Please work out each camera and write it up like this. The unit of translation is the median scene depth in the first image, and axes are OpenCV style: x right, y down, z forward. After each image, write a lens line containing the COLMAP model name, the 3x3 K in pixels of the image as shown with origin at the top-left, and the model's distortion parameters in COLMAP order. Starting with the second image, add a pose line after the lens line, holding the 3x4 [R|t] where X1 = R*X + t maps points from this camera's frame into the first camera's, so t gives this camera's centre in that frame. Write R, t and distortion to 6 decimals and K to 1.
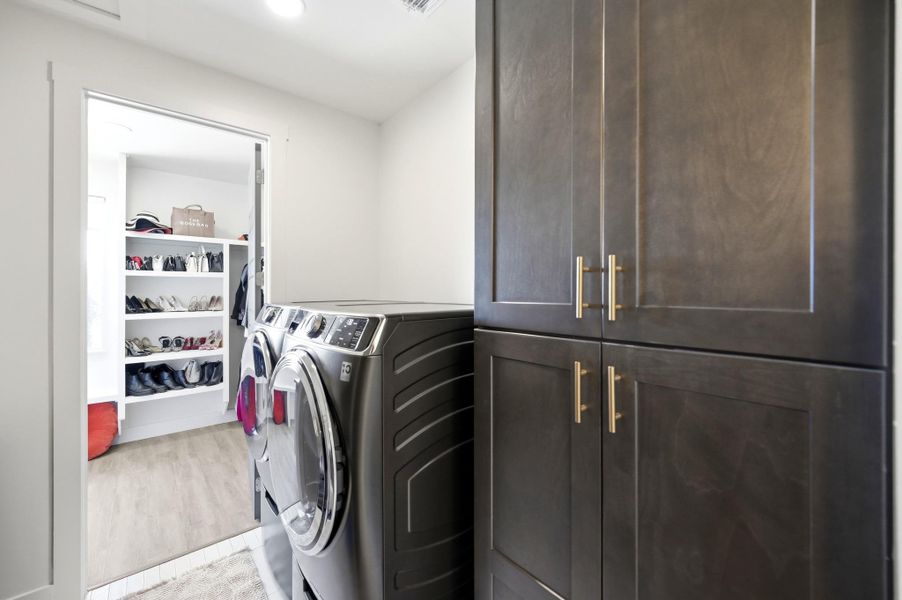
lens RADIAL K [[361.4, 0, 449.9], [0, 361.4, 292.2], [0, 0, 1]] dist [-0.003682, 0.000628]
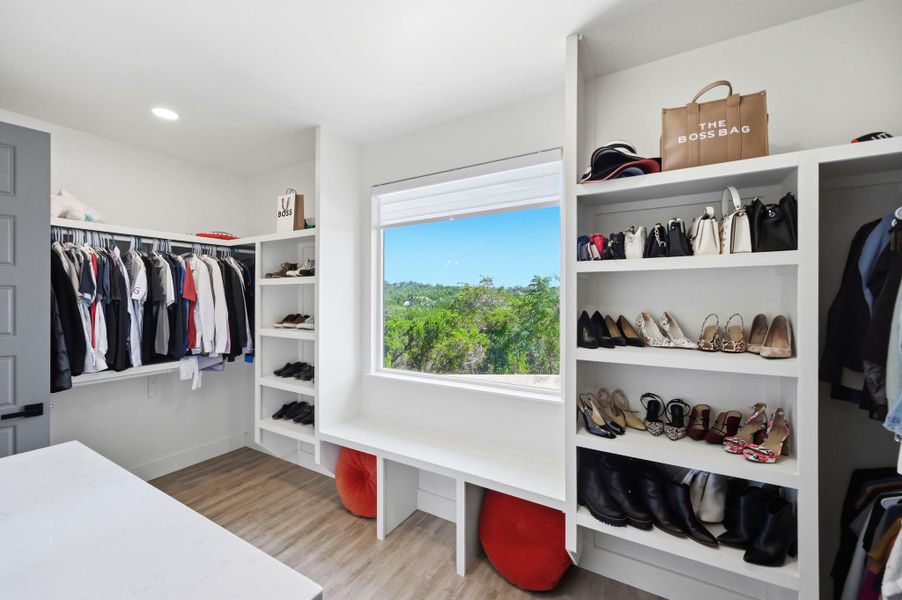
lens RADIAL K [[361.4, 0, 450.4], [0, 361.4, 296.1], [0, 0, 1]] dist [-0.003682, 0.000628]
pose [[0.328965, -0.003603, -0.944335, -0.426780], [-0.001523, 0.999989, -0.004346, -0.009085], [0.944341, 0.002868, 0.328956, 0.594036]]
